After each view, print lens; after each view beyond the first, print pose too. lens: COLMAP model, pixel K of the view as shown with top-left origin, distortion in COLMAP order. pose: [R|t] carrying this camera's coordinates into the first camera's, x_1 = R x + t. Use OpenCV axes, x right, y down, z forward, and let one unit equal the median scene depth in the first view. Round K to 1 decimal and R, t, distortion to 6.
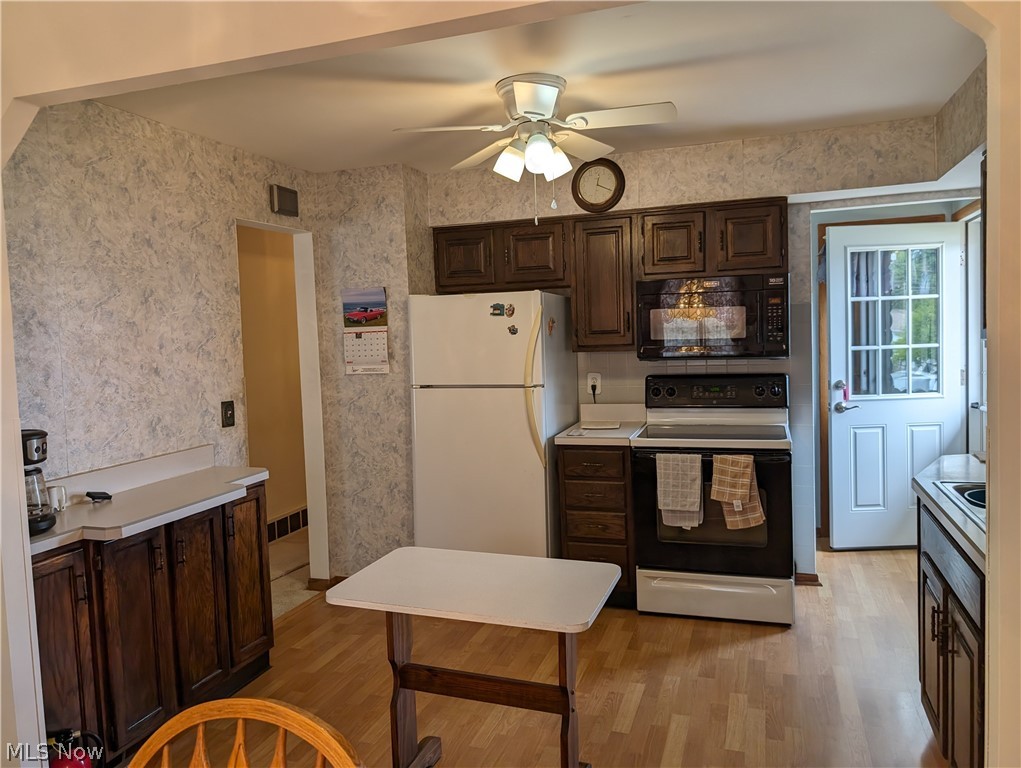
lens RADIAL K [[731.2, 0, 510.6], [0, 731.2, 376.7], [0, 0, 1]] dist [0.029184, -0.034698]
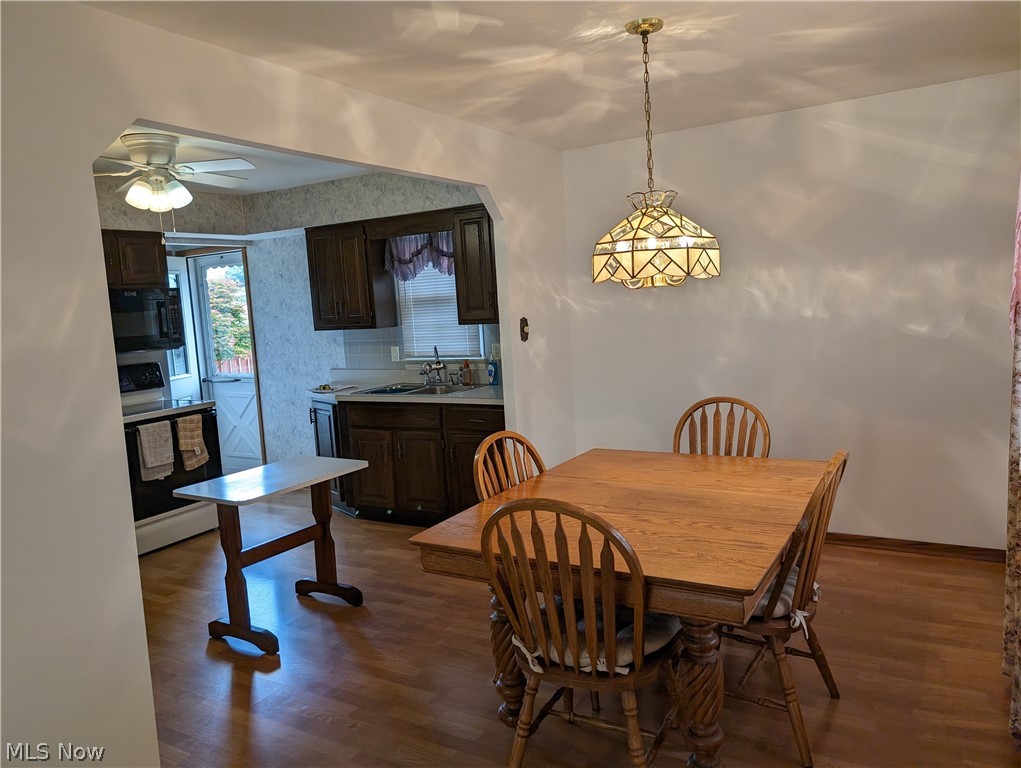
lens RADIAL K [[731.2, 0, 512.0], [0, 731.2, 384.6], [0, 0, 1]] dist [0.029184, -0.034698]
pose [[0.188841, -0.092144, 0.977675, -0.872081], [0.120112, 0.990280, 0.070132, 0.021899], [-0.974634, 0.104186, 0.198073, 0.105640]]
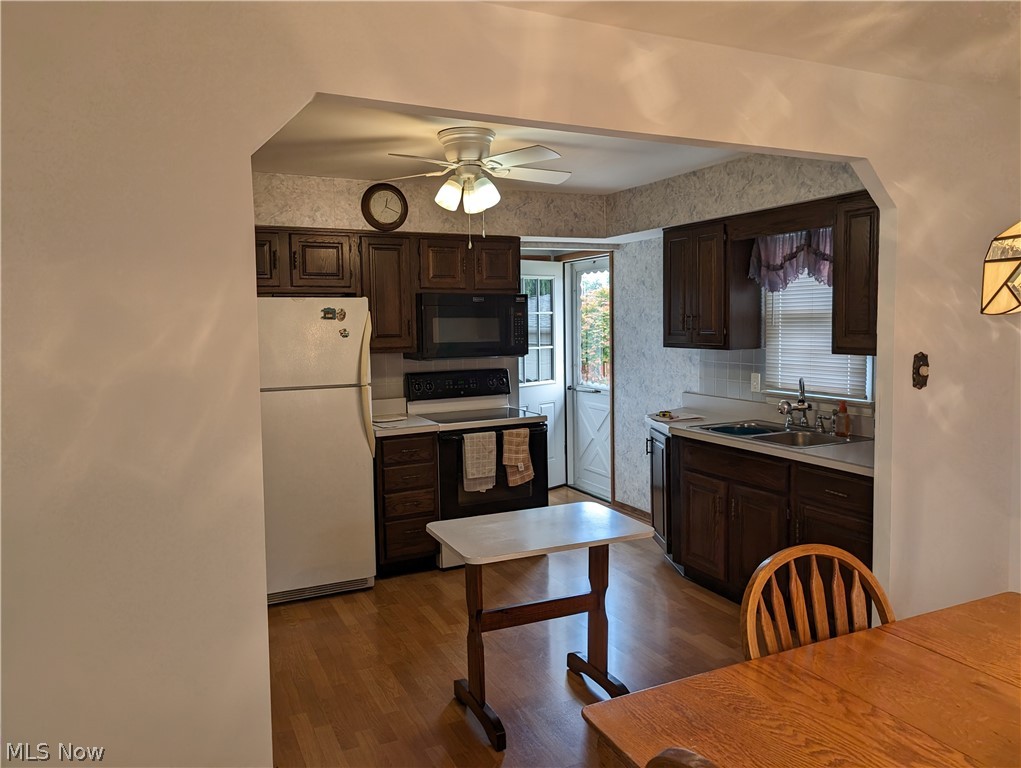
lens RADIAL K [[731.2, 0, 511.2], [0, 731.2, 368.7], [0, 0, 1]] dist [0.029184, -0.034698]
pose [[0.699700, -0.025679, 0.713975, -0.591419], [0.040677, 0.999165, -0.003928, 0.002669], [-0.713277, 0.031791, 0.700160, 0.073503]]
